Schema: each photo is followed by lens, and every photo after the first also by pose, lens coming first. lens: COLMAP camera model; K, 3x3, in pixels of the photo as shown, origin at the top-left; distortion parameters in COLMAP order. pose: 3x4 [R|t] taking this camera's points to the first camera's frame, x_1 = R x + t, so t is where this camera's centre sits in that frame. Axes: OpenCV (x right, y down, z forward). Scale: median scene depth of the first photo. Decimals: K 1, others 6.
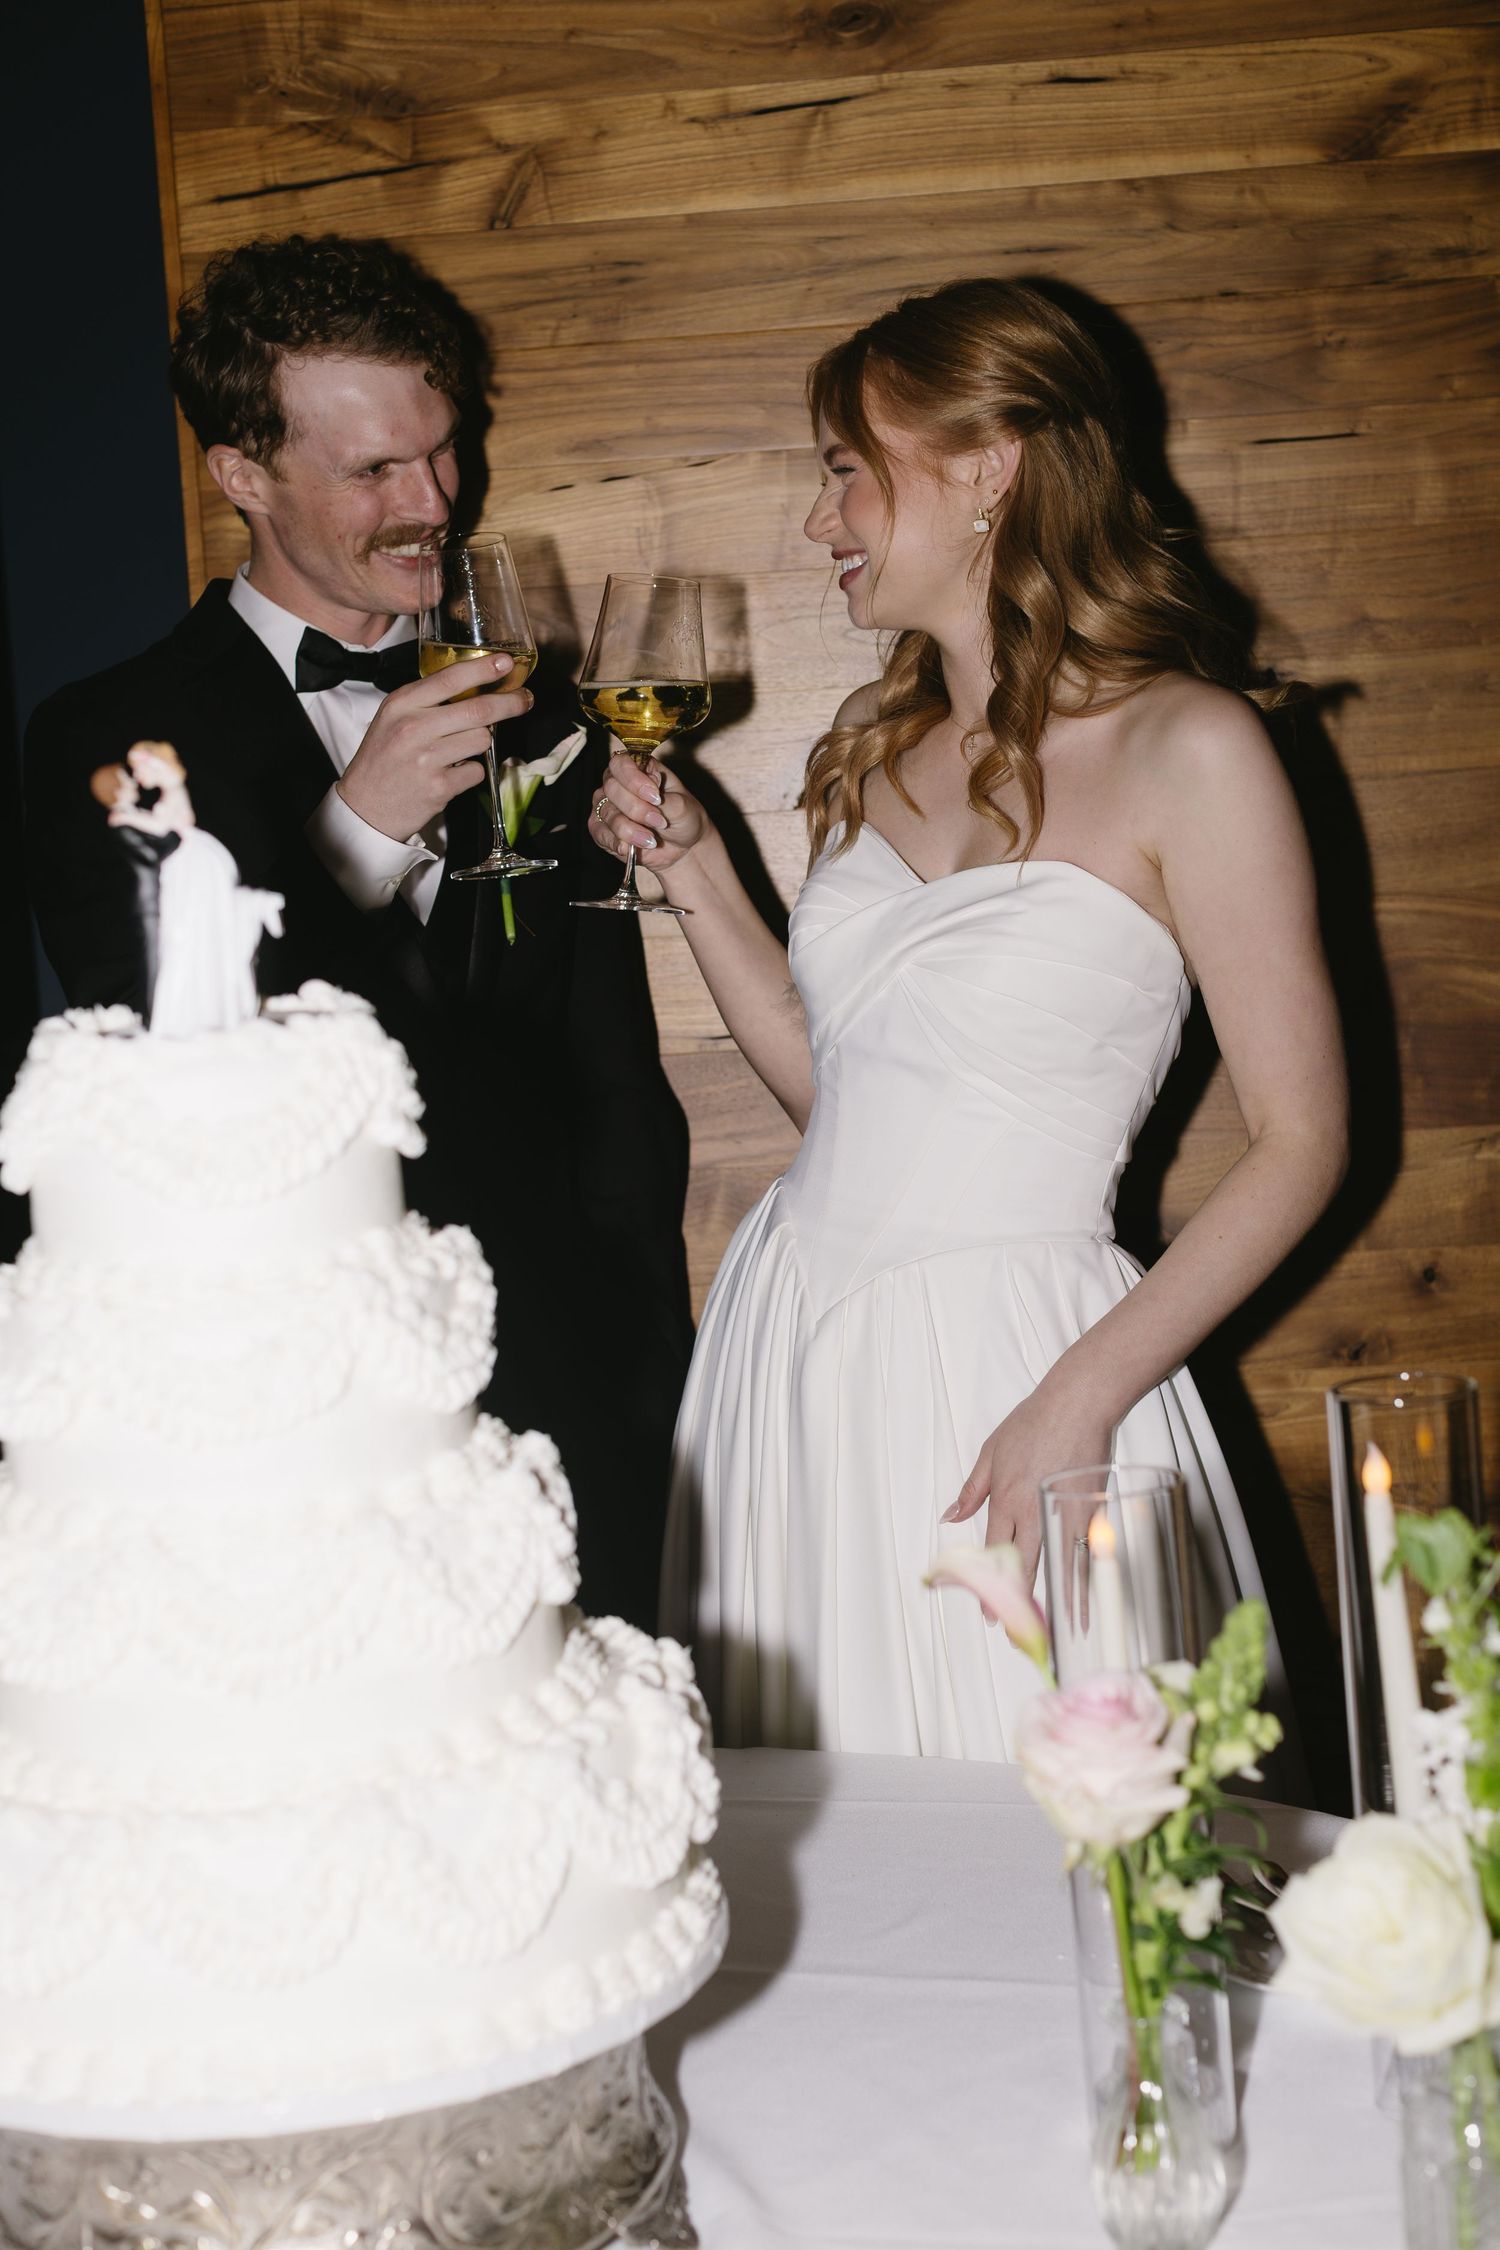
lens RADIAL K [[3628.8, 0, 737.6], [0, 3628.8, 1171.1], [0, 0, 1]] dist [0.004232, -0.003658]
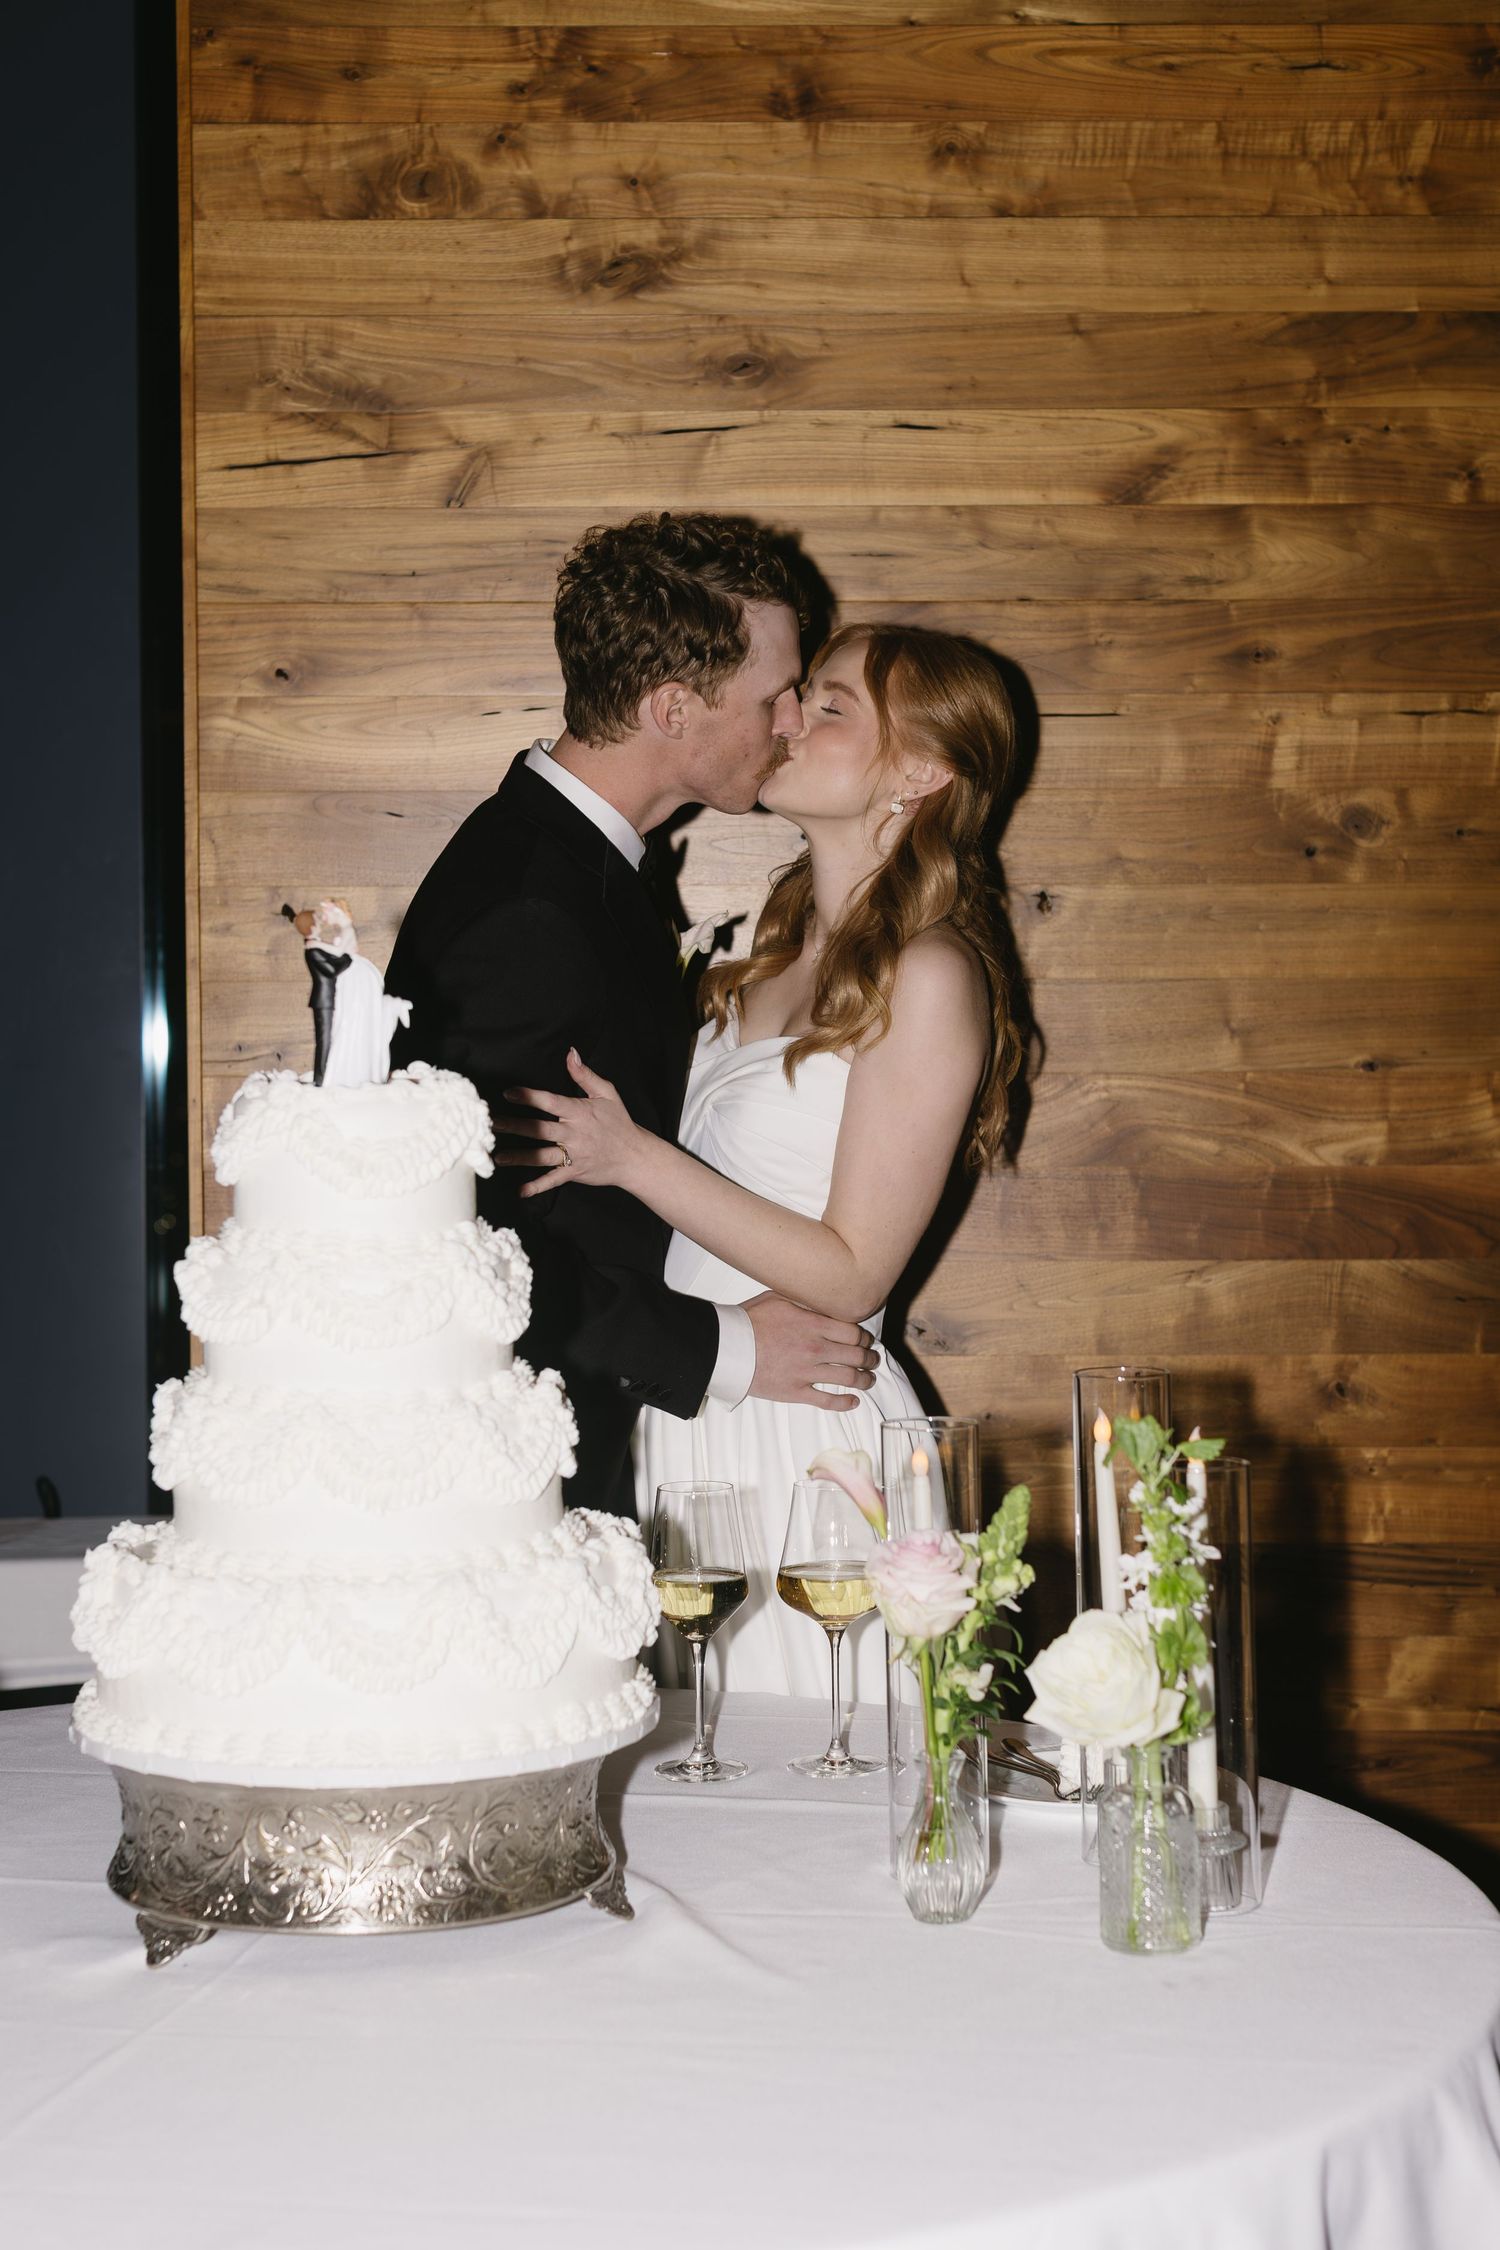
lens RADIAL K [[4109.3, 0, 797.1], [0, 4109.3, 1130.4], [0, 0, 1]] dist [0.009777, 0.042142]
pose [[0.993720, 0.056518, 0.096575, -0.074111], [-0.049431, 0.996013, -0.074259, 0.056758], [-0.100387, 0.069019, 0.992552, -0.419962]]
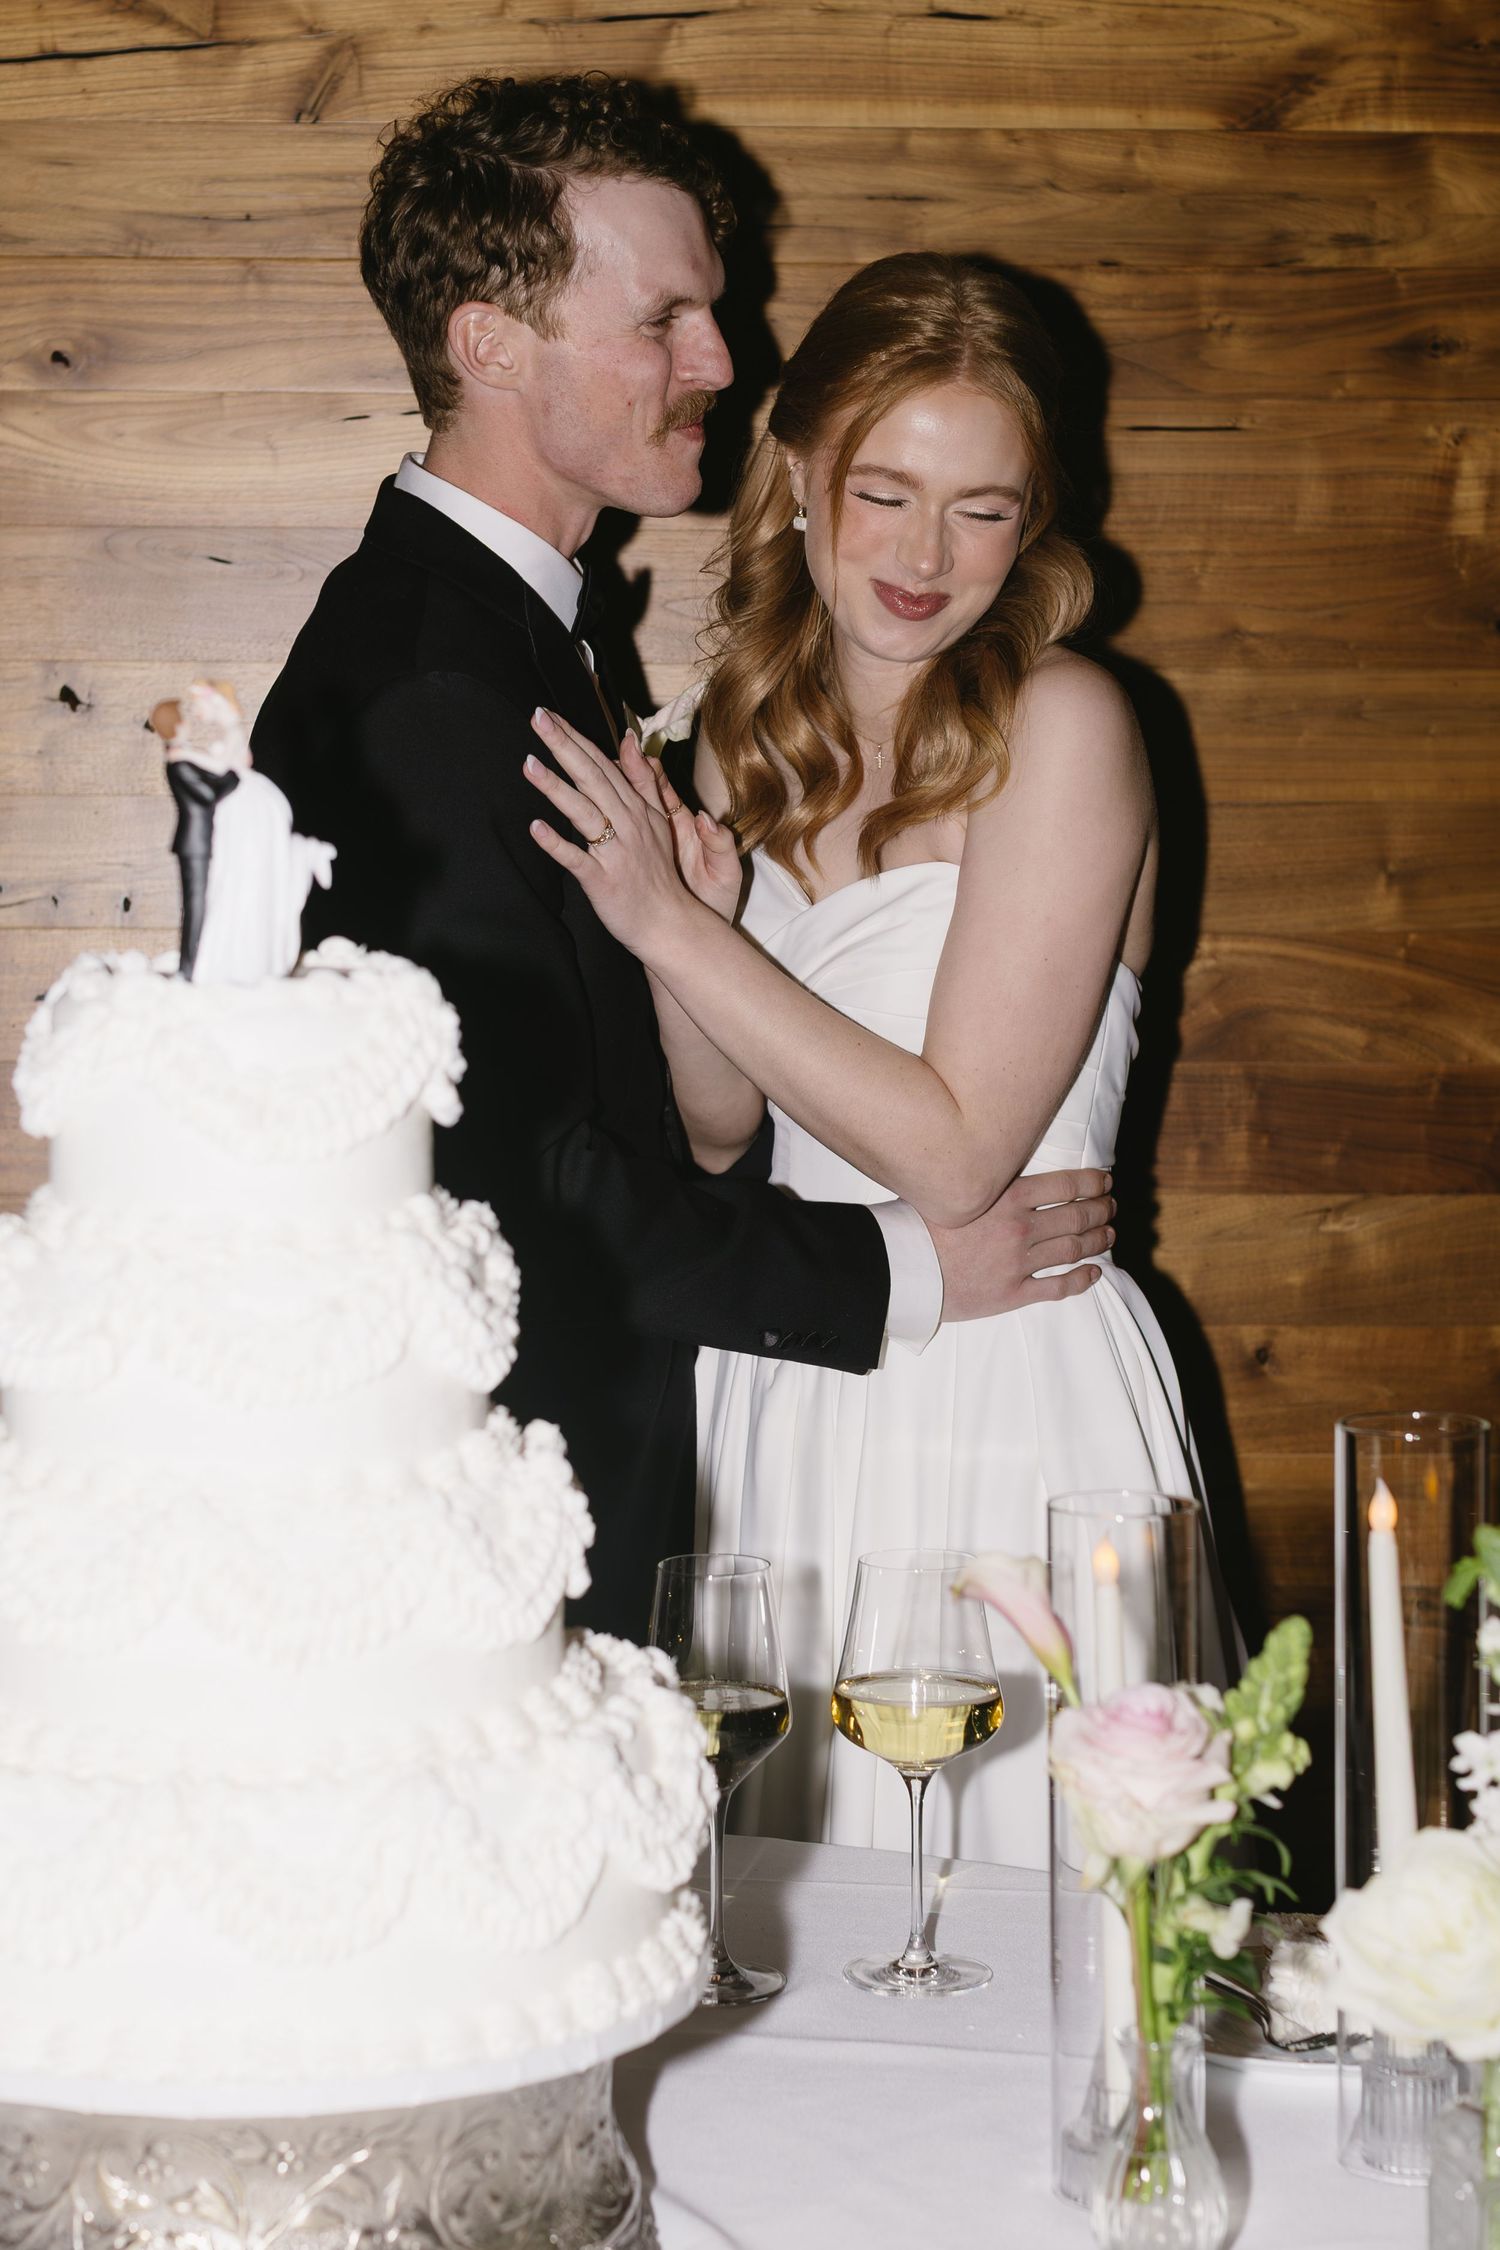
lens RADIAL K [[4613.1, 0, 652.7], [0, 4613.1, 1168.2], [0, 0, 1]] dist [0.010752, -0.035377]
pose [[0.990515, 0.058074, 0.124526, -0.109204], [-0.055161, 0.998120, -0.026715, 0.021555], [-0.125843, 0.019592, 0.991857, -0.127904]]
